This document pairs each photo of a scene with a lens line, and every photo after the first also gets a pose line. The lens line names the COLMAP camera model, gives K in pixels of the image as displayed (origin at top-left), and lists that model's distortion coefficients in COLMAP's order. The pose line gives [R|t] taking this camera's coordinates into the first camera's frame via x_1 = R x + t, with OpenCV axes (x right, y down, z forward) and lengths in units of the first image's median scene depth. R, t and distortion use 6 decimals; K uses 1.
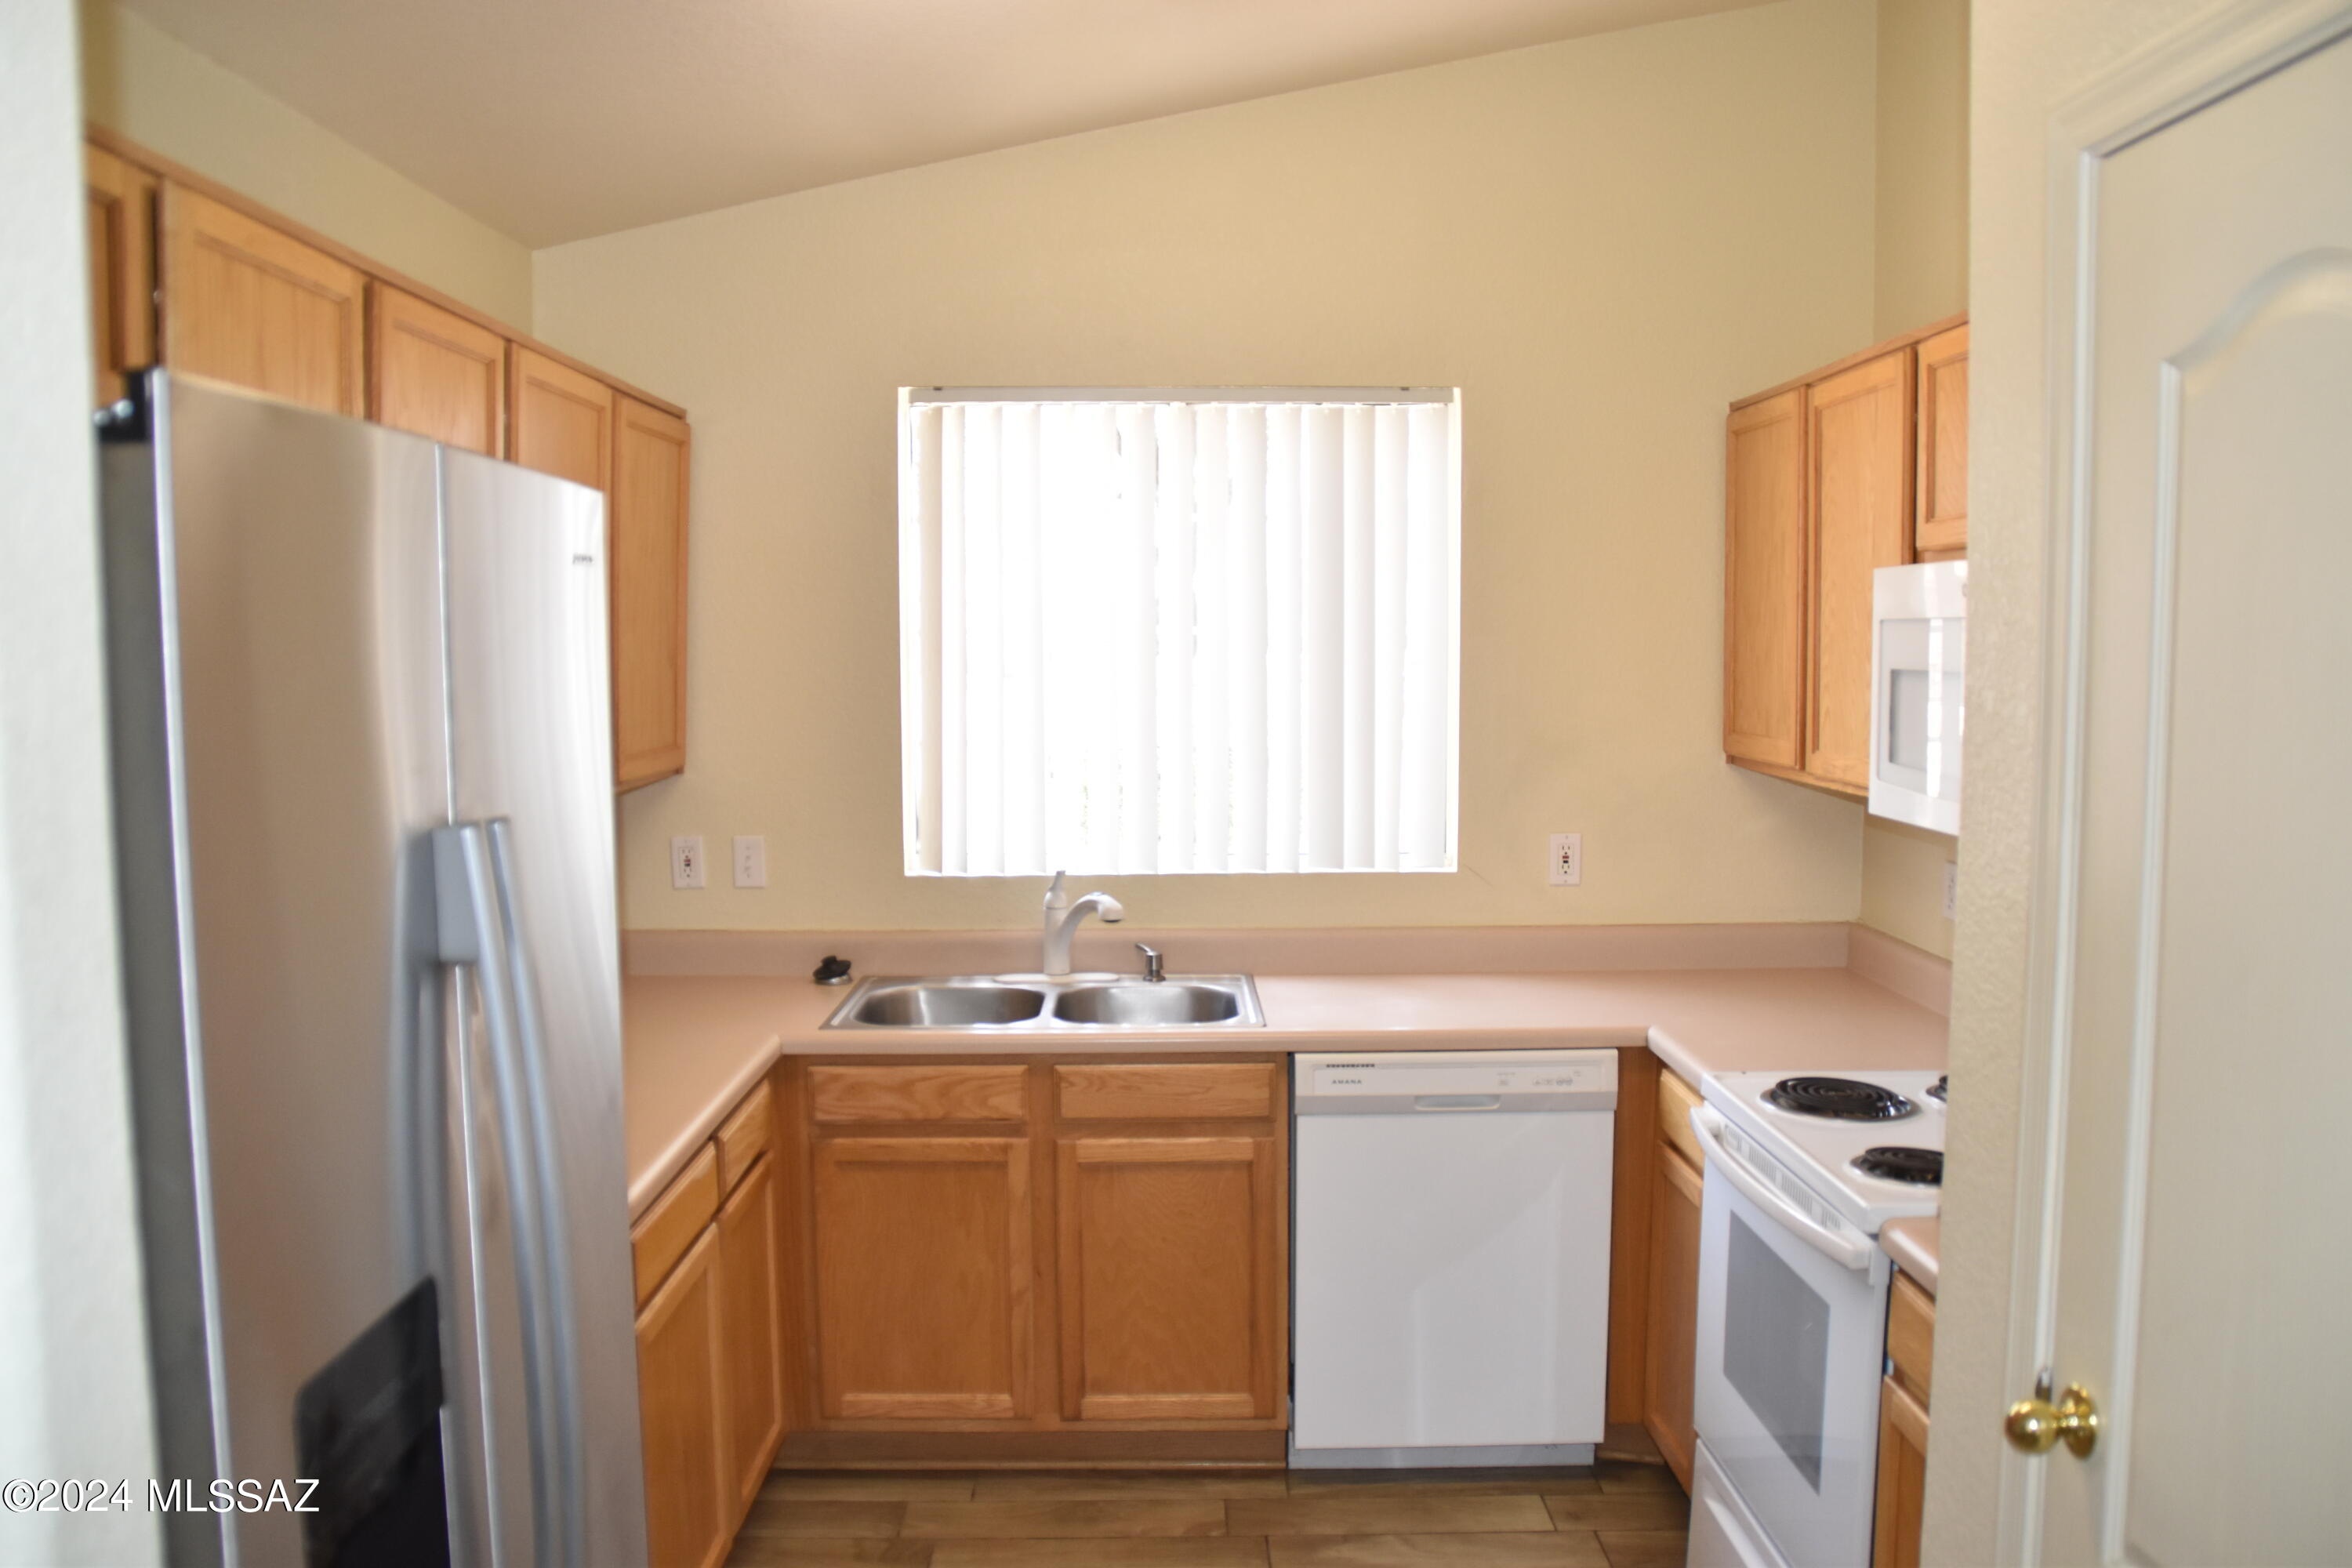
lens RADIAL K [[1936.1, 0, 1177.2], [0, 1936.1, 813.6], [0, 0, 1]] dist [-0.164519, 0.143851]
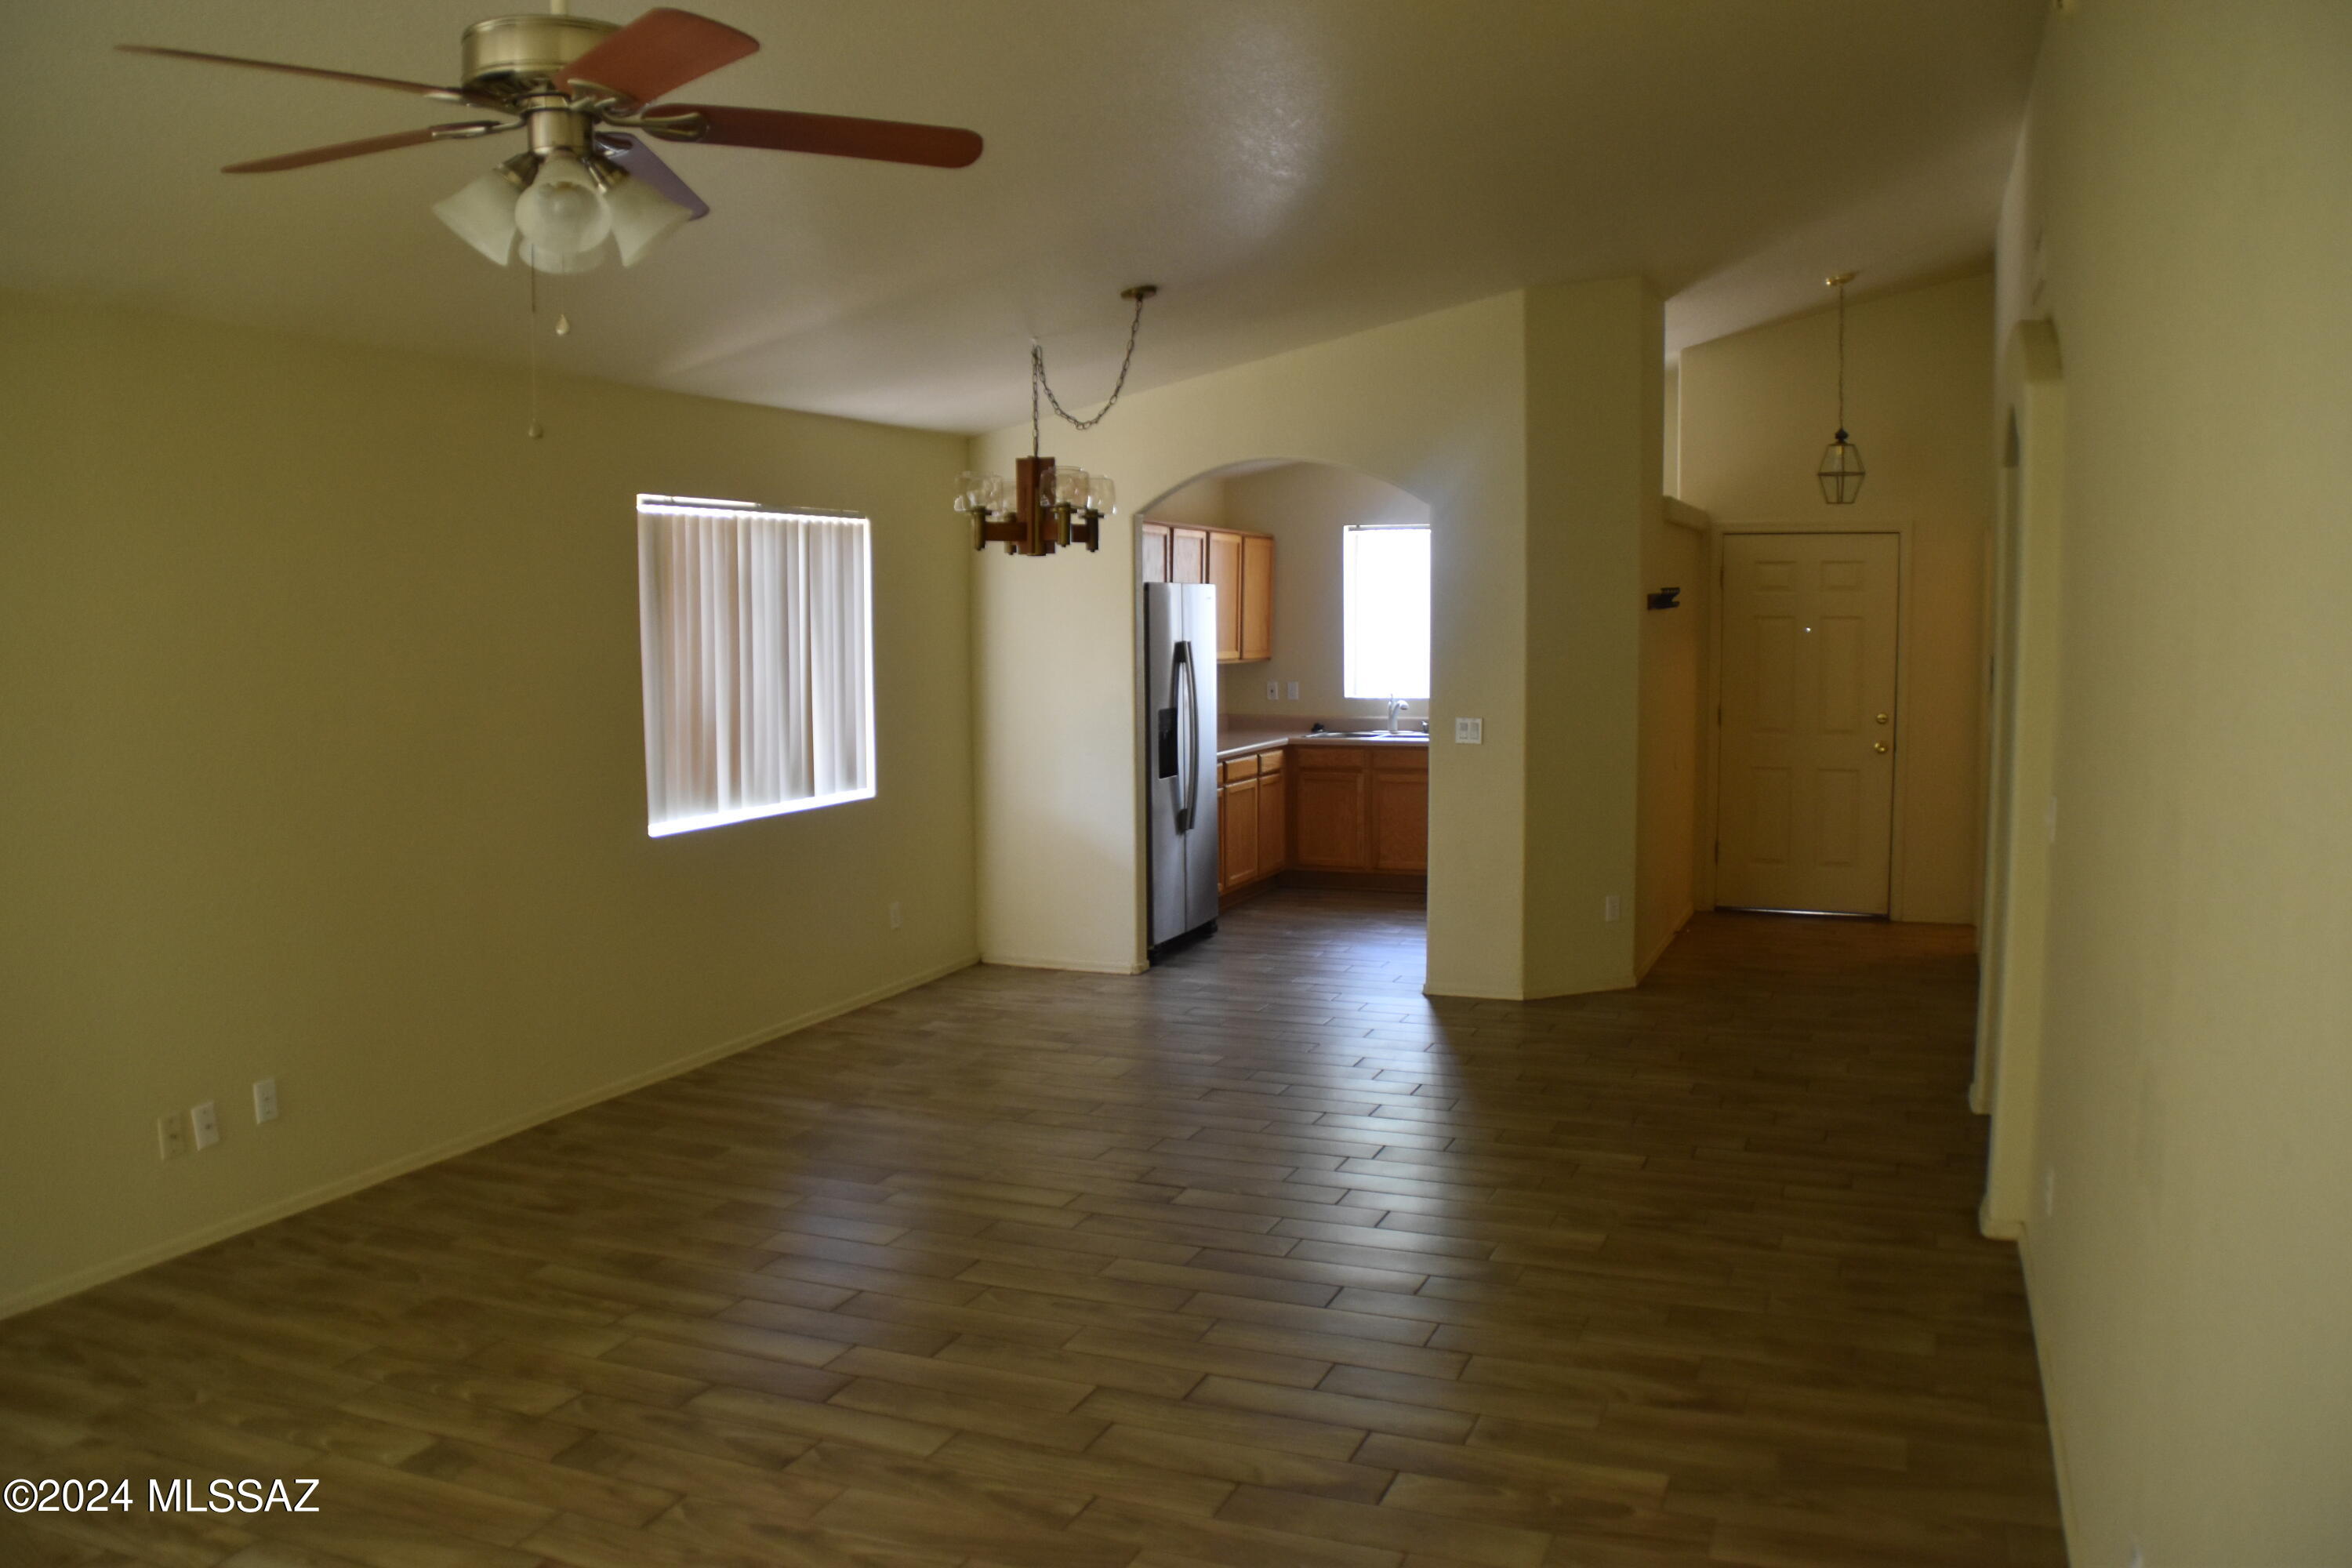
lens RADIAL K [[1936.1, 0, 1177.2], [0, 1936.1, 813.6], [0, 0, 1]] dist [-0.164519, 0.143851]
pose [[0.922790, 0.032593, -0.383922, 0.849468], [-0.025217, 0.999388, 0.024231, 0.164813], [0.384476, -0.012679, 0.923048, -2.012281]]
